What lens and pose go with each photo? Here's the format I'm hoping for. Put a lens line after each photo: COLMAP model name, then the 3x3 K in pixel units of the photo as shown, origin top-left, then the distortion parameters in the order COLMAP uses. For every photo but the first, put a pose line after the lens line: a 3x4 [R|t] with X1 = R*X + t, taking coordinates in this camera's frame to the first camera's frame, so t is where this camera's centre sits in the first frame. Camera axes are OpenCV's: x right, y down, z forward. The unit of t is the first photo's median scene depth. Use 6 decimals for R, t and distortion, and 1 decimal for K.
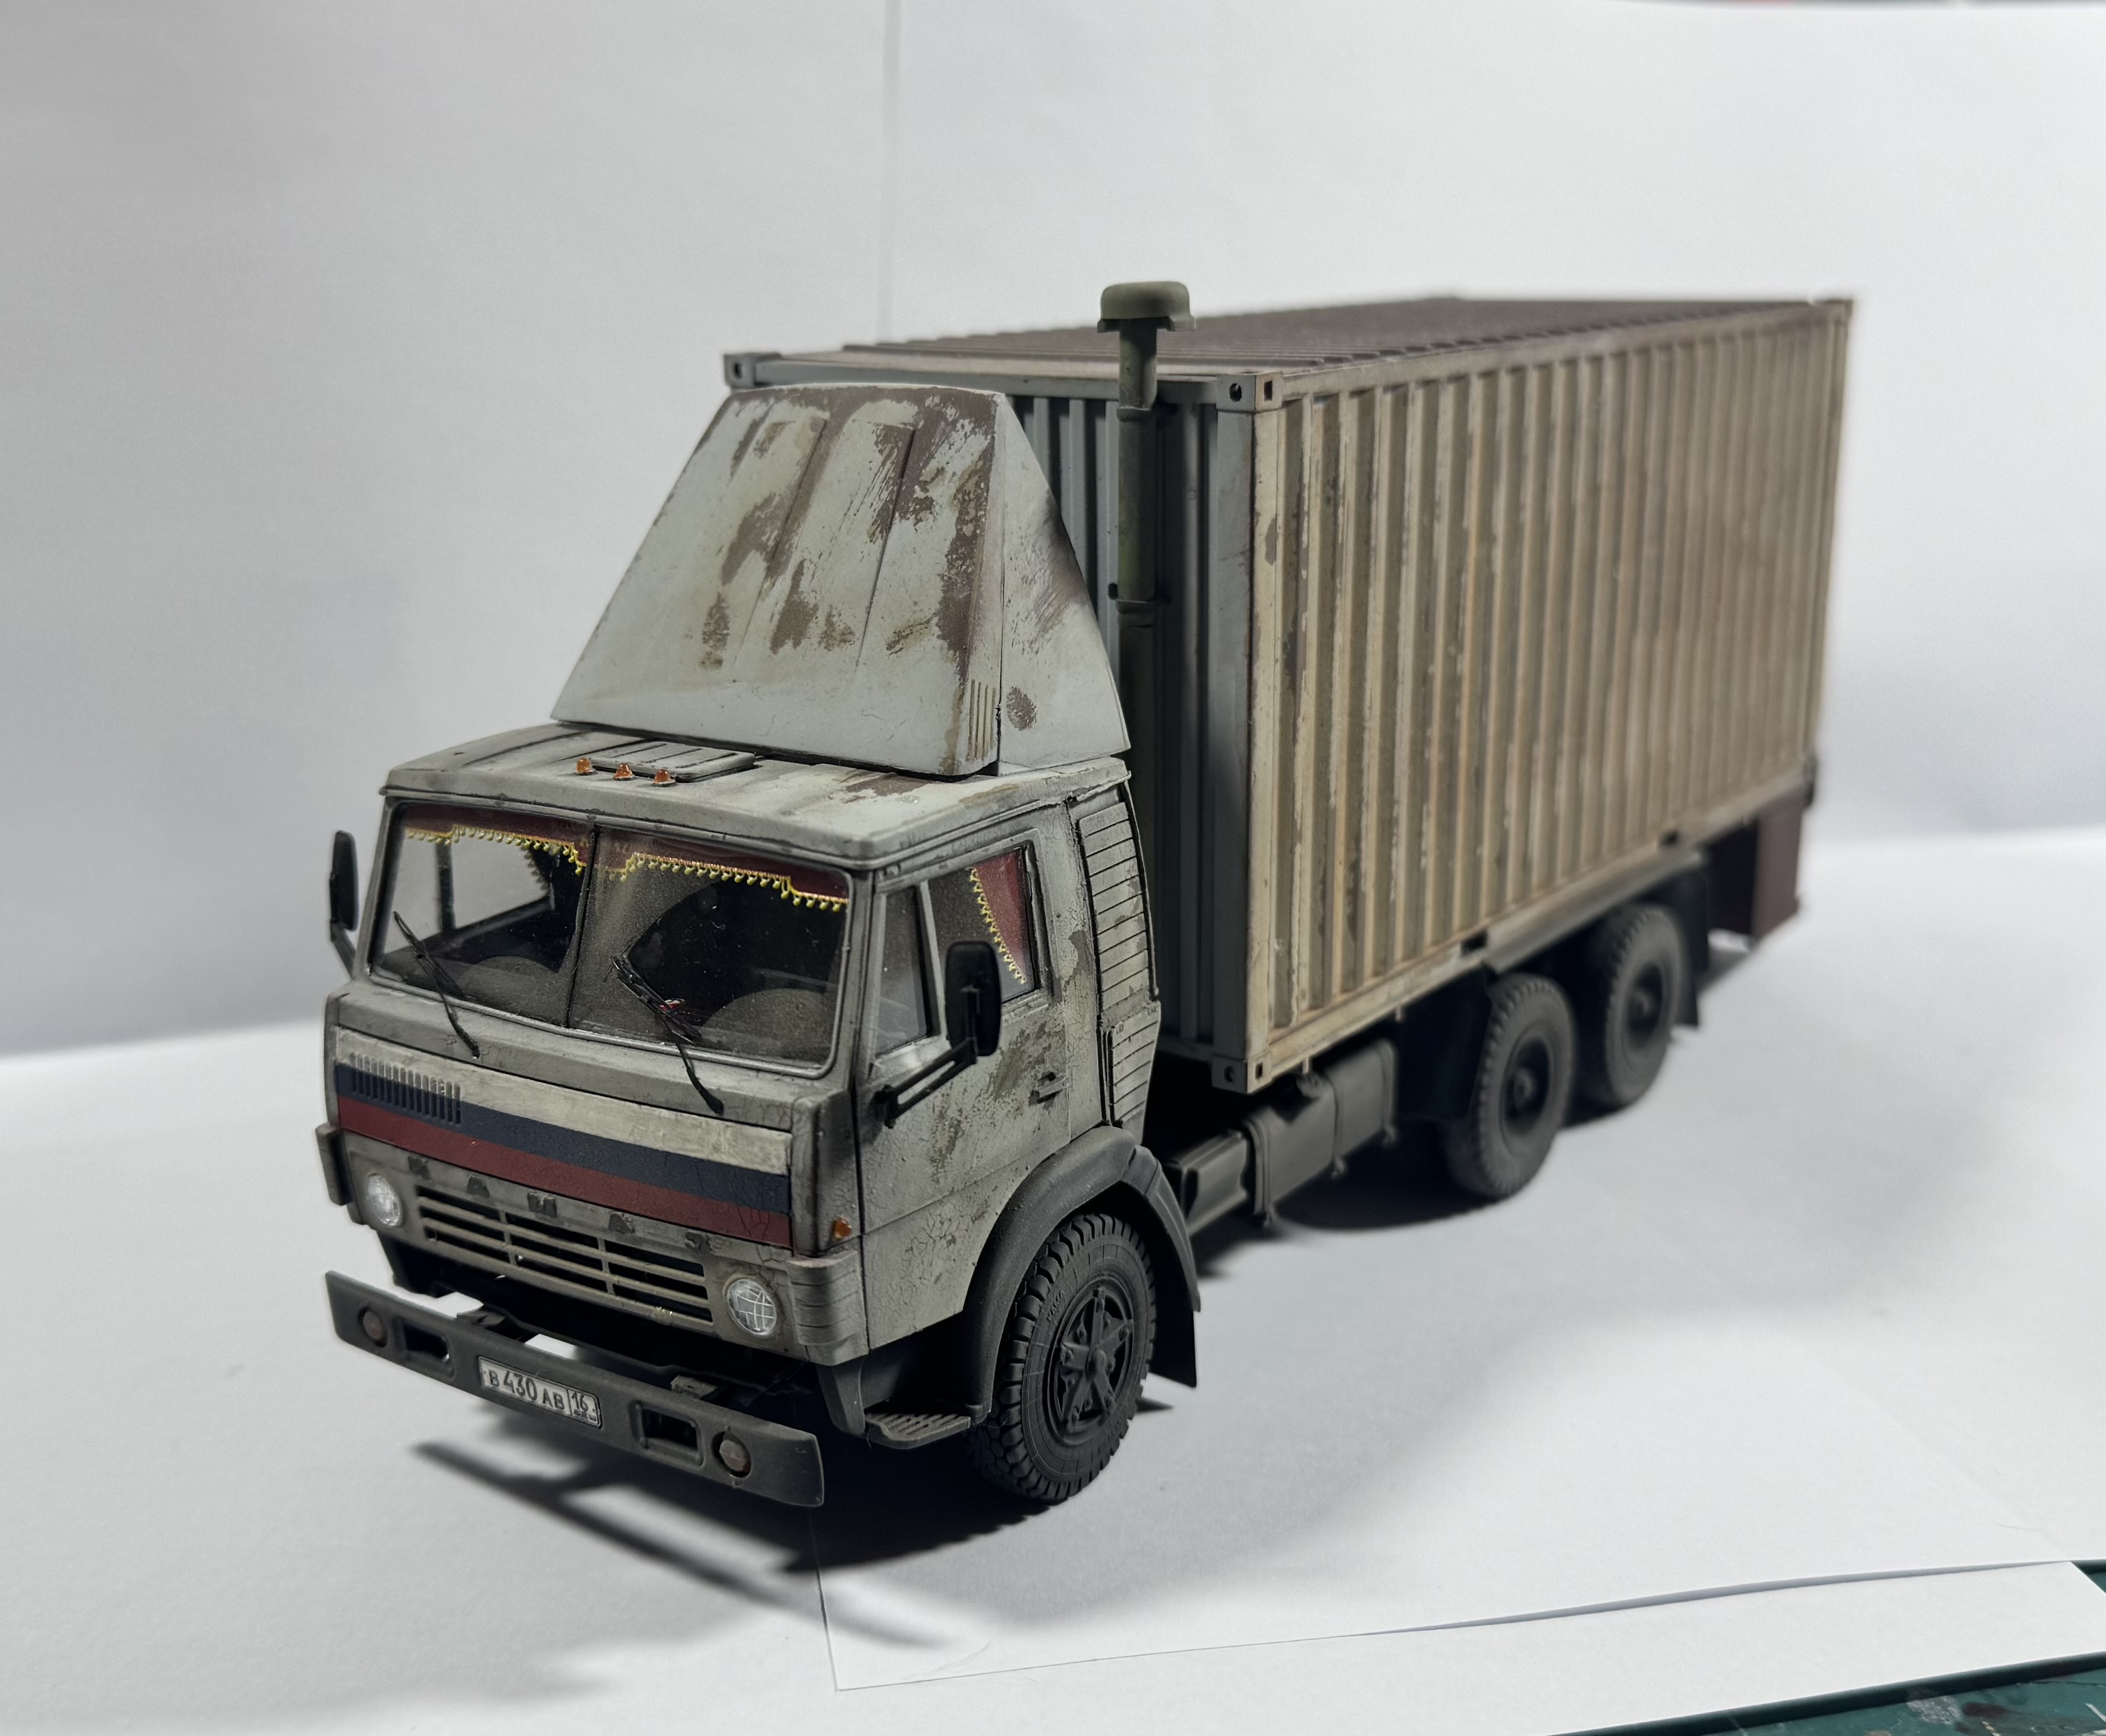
lens RADIAL K [[2435.5, 0, 1036.1], [0, 2435.5, 886.9], [0, 0, 1]] dist [0.108121, 0.000000]
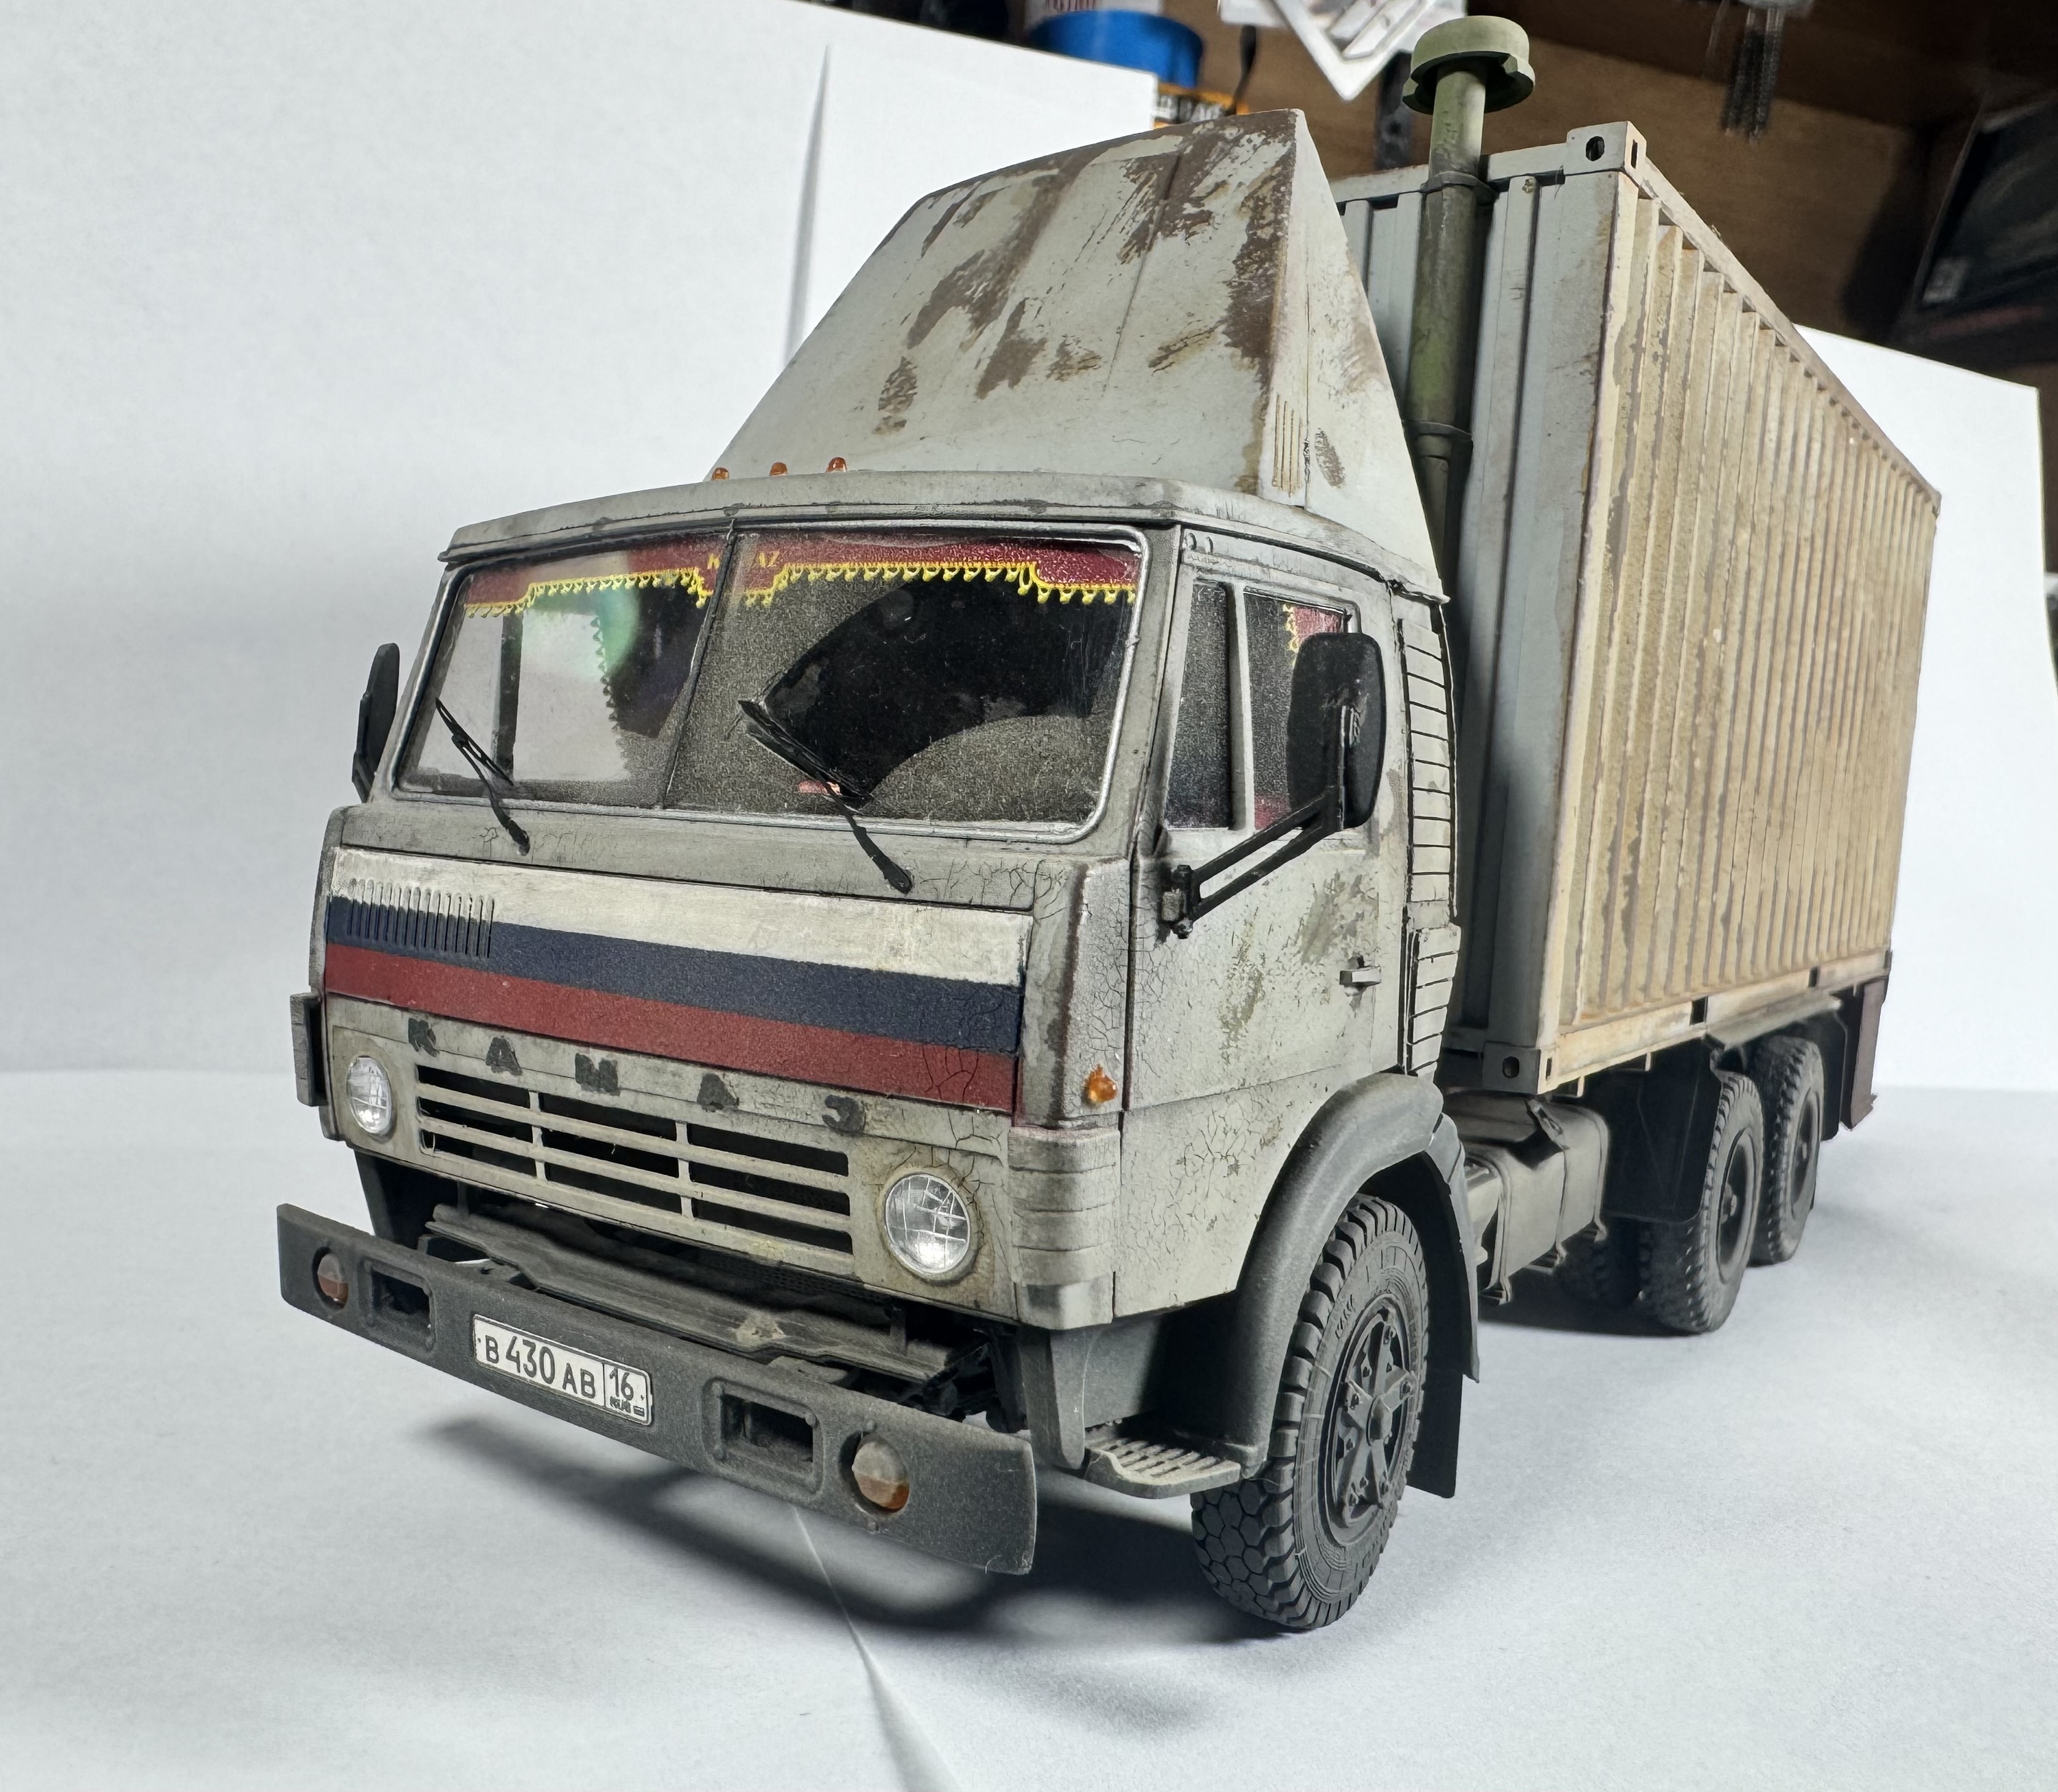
lens RADIAL K [[1752.8, 0, 895.7], [0, 1752.8, 894.8], [0, 0, 1]] dist [-0.013096, 0.017158]
pose [[0.996508, 0.078426, -0.028647, -0.107649], [-0.082538, 0.977081, -0.196217, 0.162344], [0.012602, 0.197896, 0.980142, 0.511293]]
